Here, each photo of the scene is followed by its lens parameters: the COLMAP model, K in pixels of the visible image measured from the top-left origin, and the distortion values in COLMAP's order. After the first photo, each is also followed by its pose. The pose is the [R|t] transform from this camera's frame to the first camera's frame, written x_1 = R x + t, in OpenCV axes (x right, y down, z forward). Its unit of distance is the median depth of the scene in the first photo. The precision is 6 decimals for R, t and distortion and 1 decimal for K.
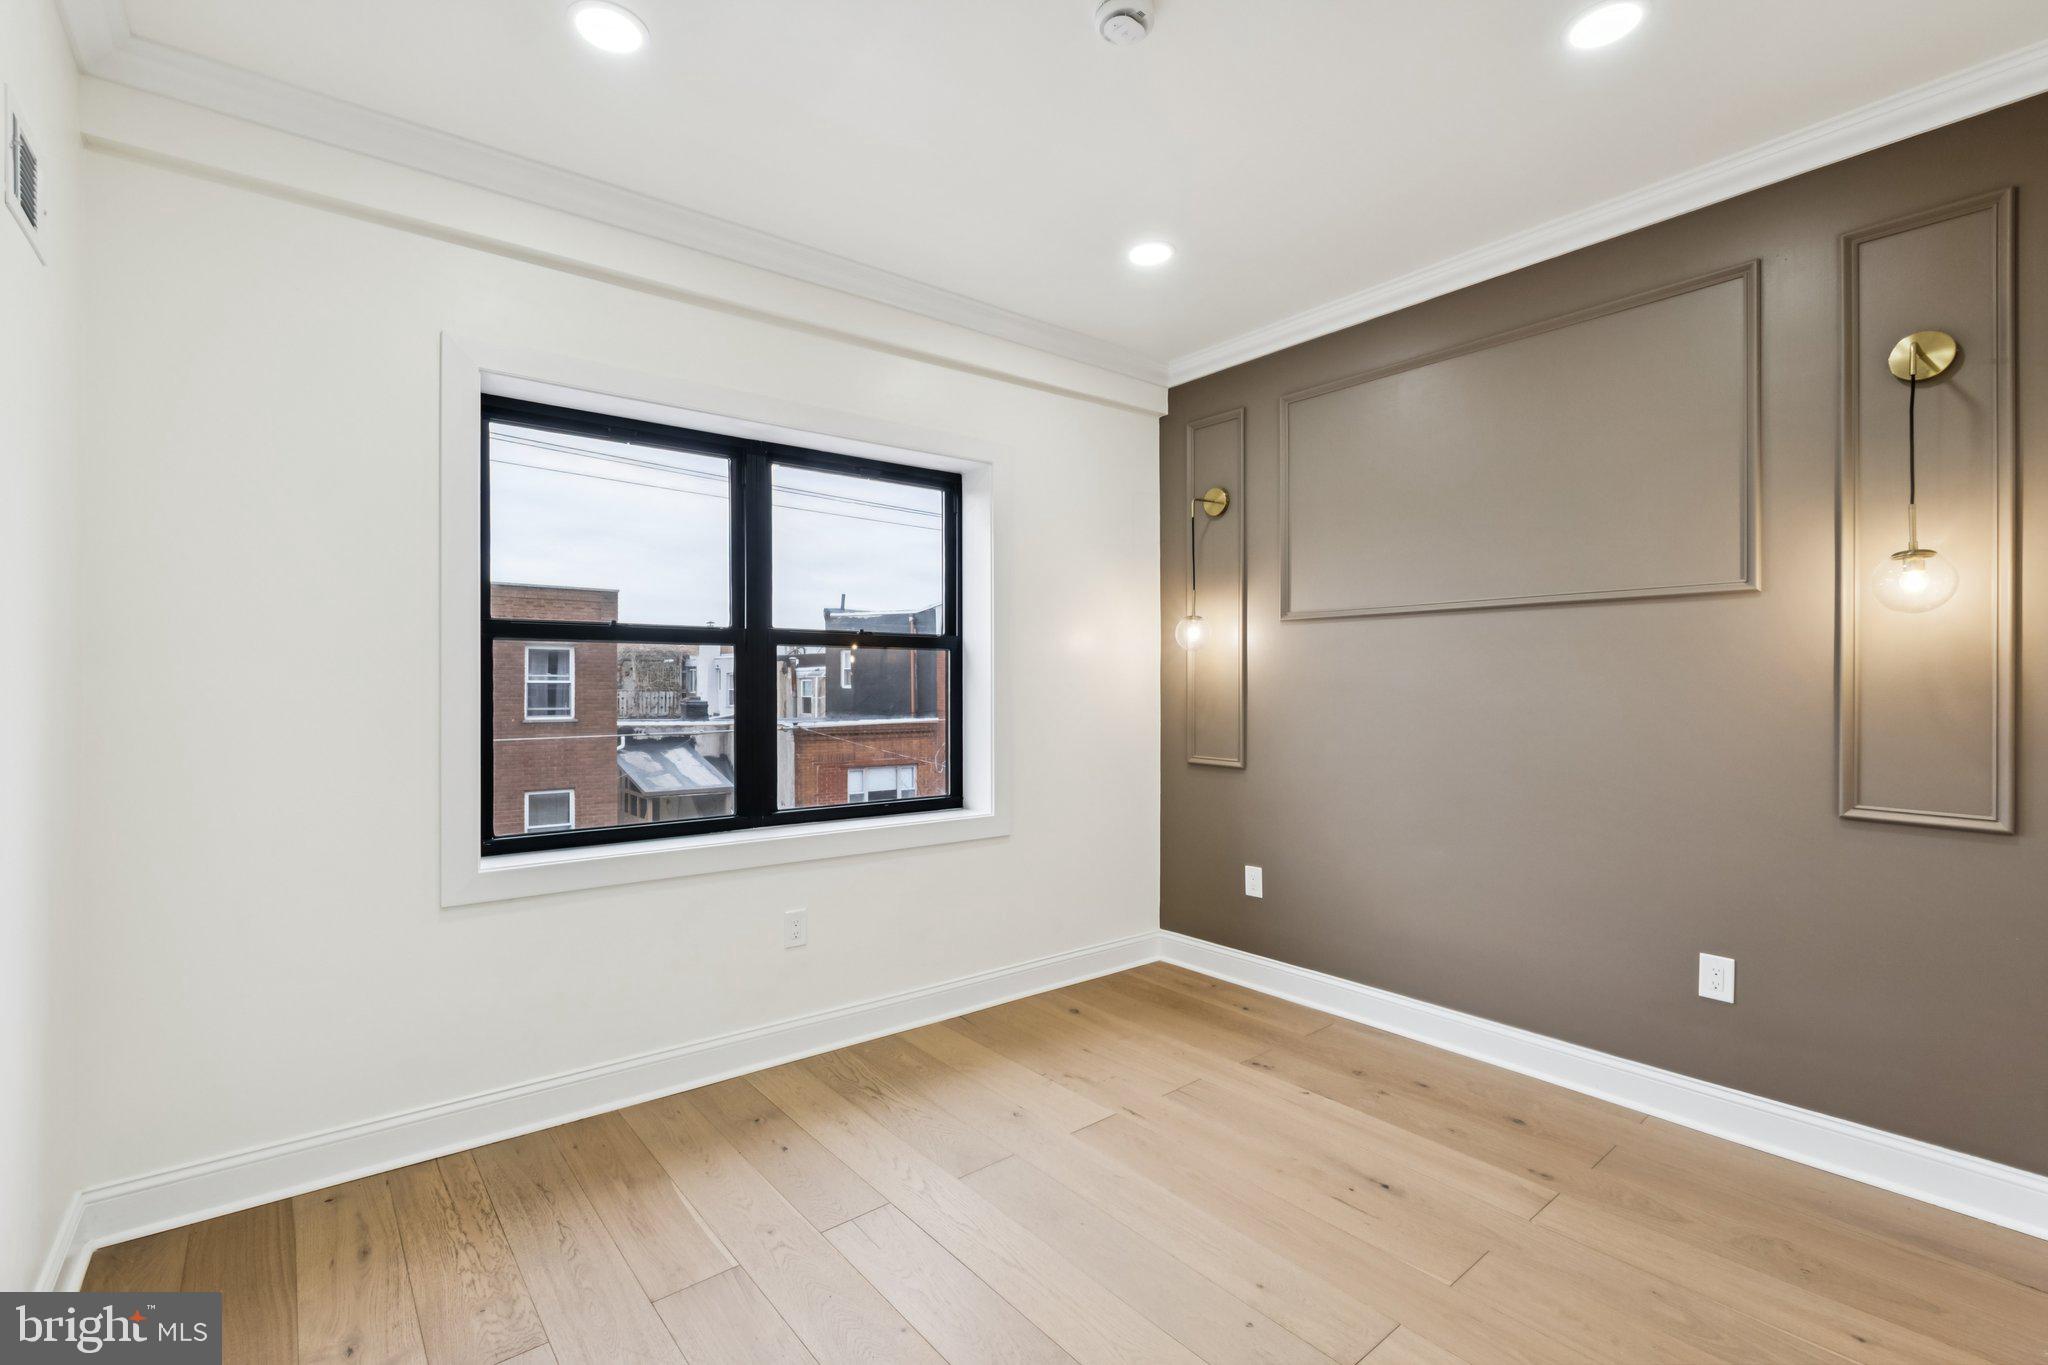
lens RADIAL K [[909.7, 0, 1015.7], [0, 909.7, 682.9], [0, 0, 1]] dist [-0.005233, 0.001147]
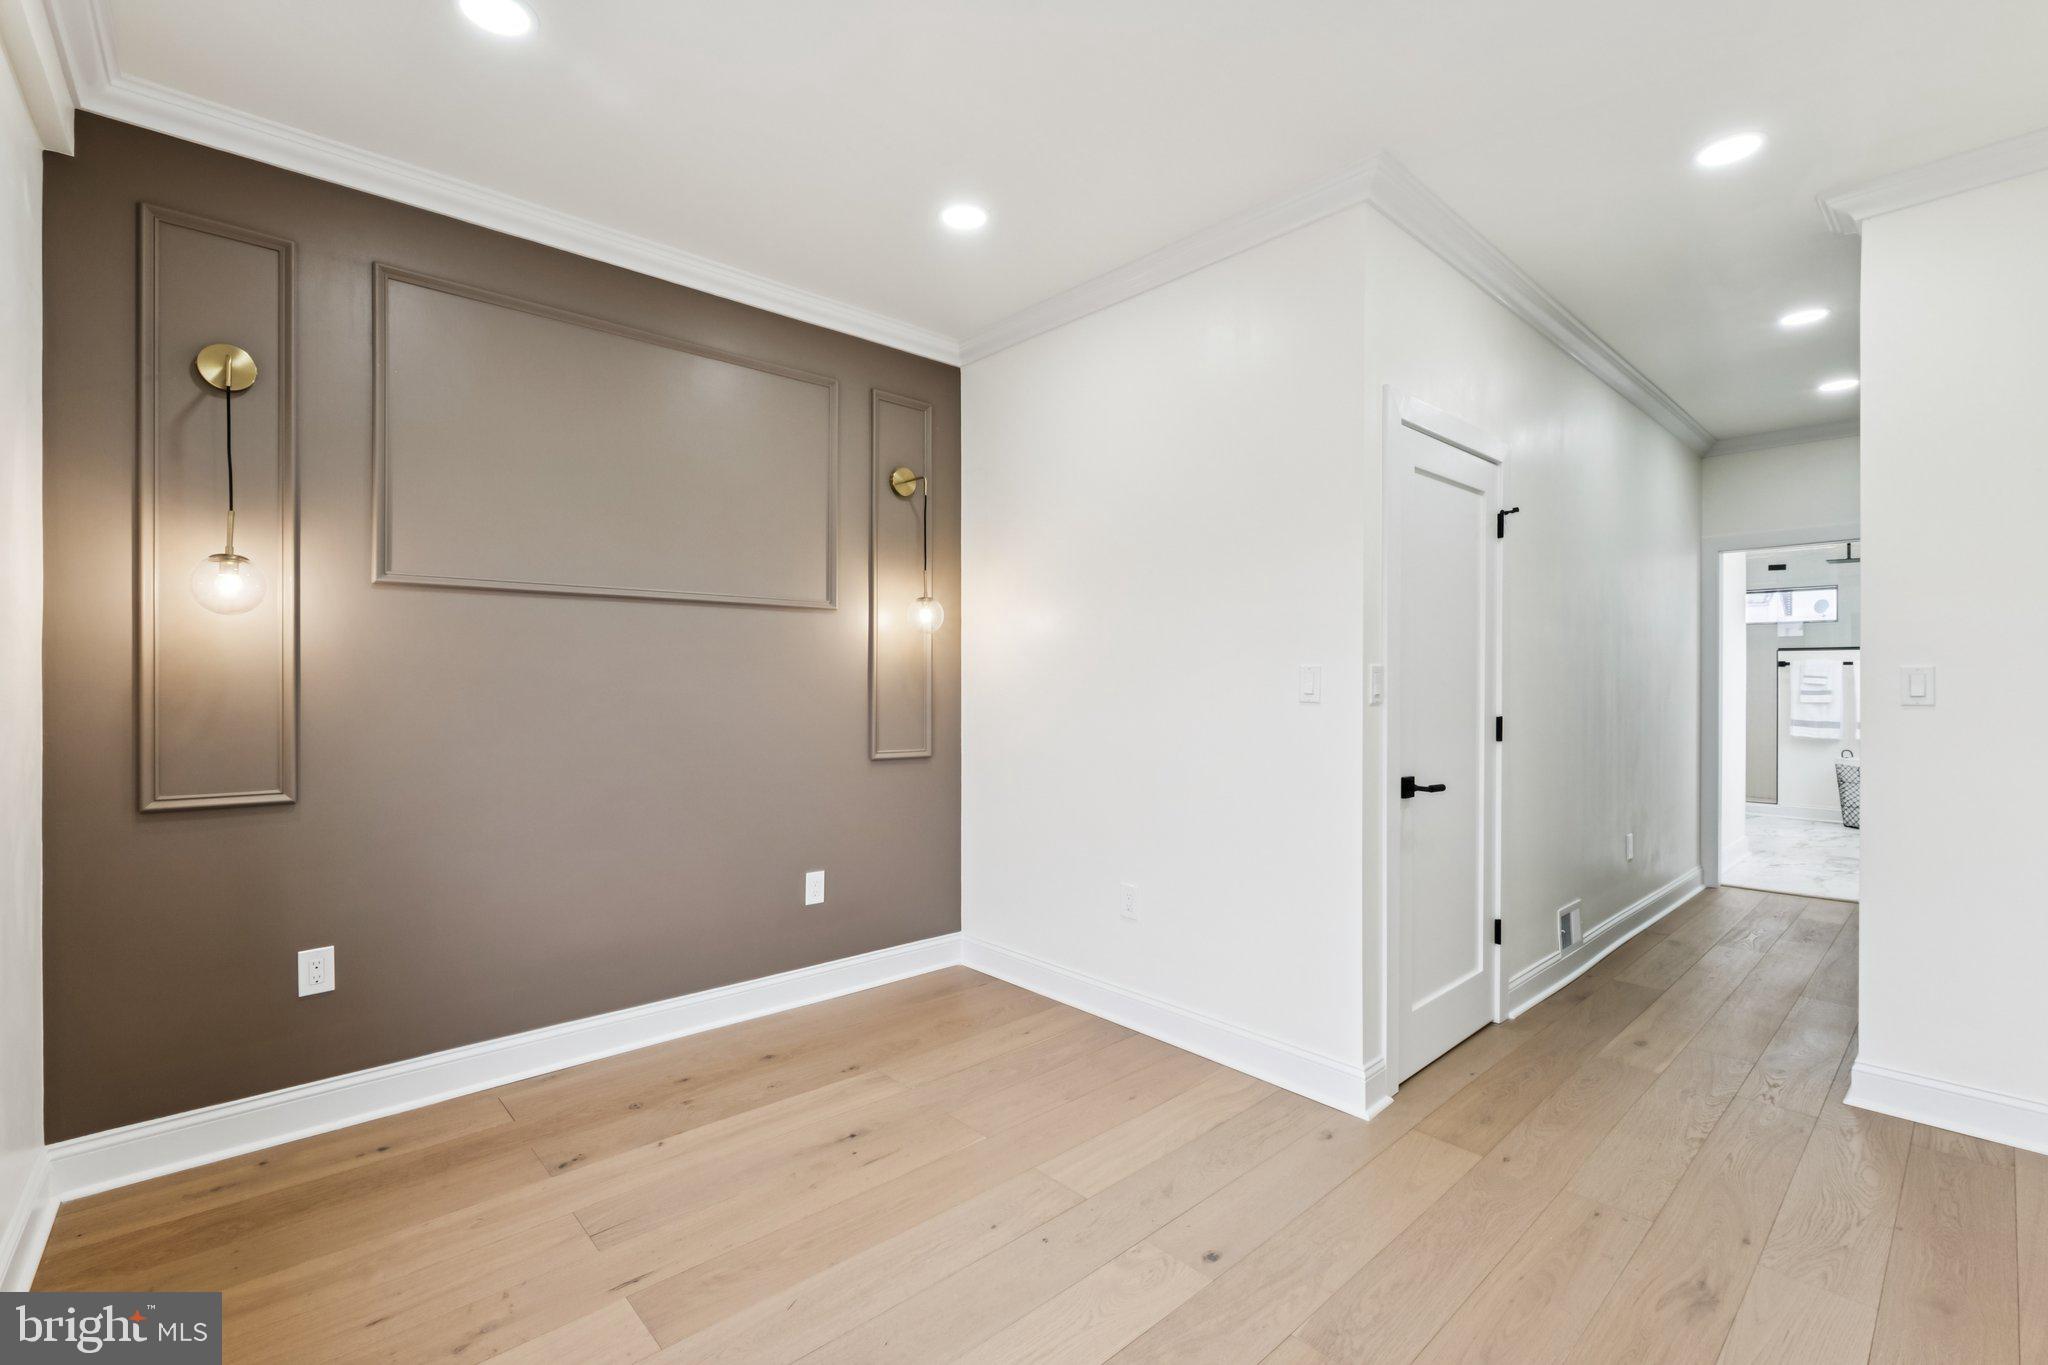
lens RADIAL K [[909.7, 0, 984.5], [0, 909.7, 689.8], [0, 0, 1]] dist [-0.005233, 0.001147]
pose [[-0.050543, -0.008528, 0.998685, -0.534559], [-0.002632, 0.999961, 0.008405, 0.010876], [-0.998718, -0.002204, -0.050563, 0.709209]]
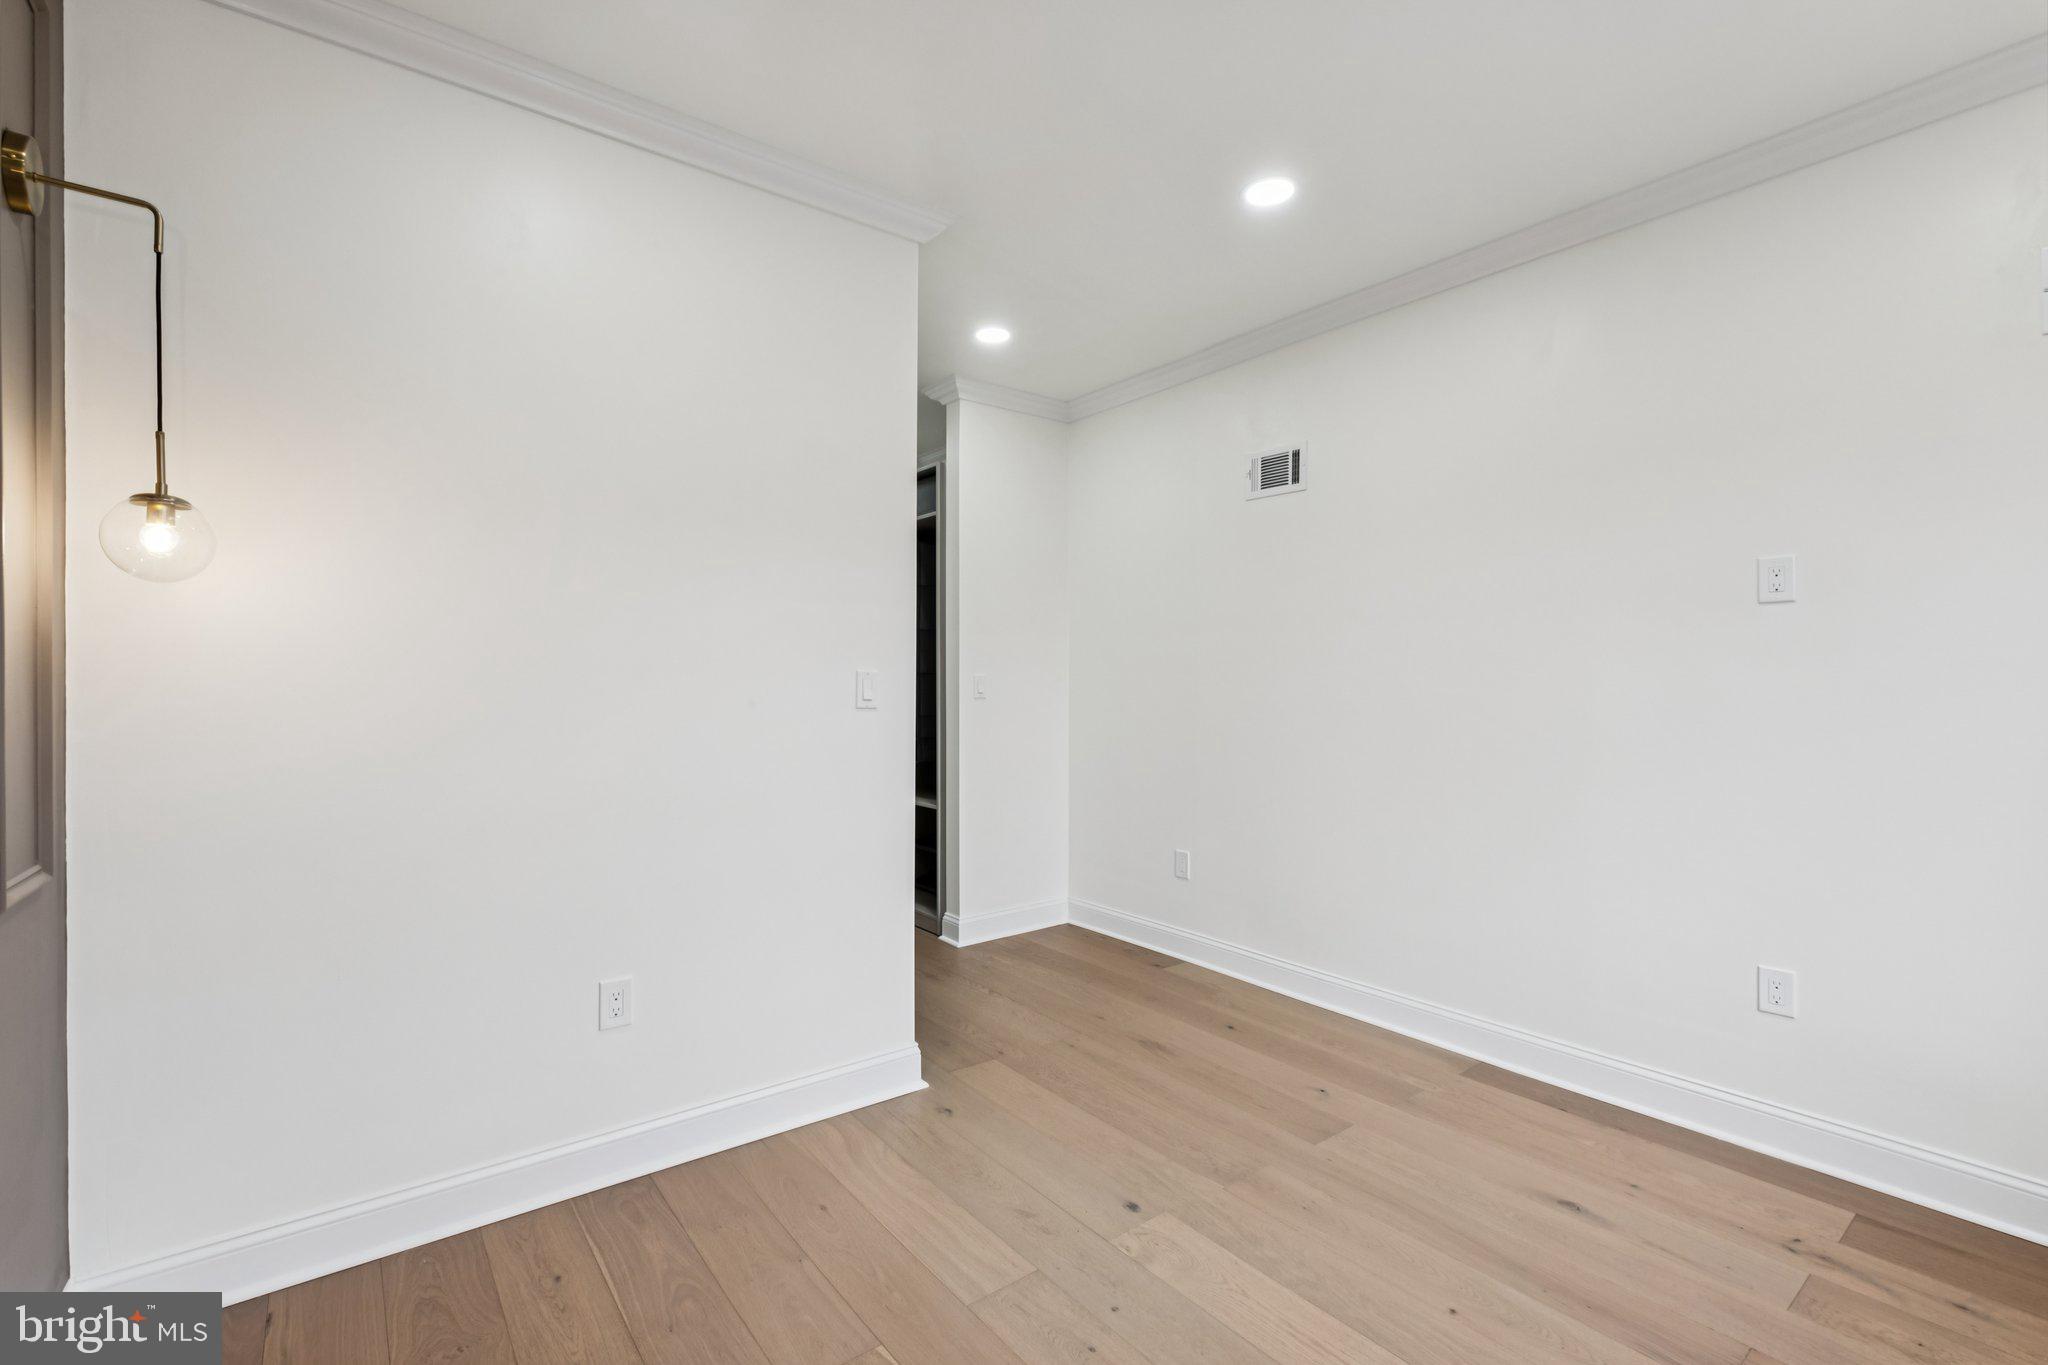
lens RADIAL K [[909.7, 0, 1029.2], [0, 909.7, 676.5], [0, 0, 1]] dist [-0.005233, 0.001147]
pose [[-0.999998, 0.001438, 0.001004, 0.217350], [0.001436, 0.999996, -0.002327, 0.000166], [-0.001007, -0.002326, -0.999997, 1.262965]]
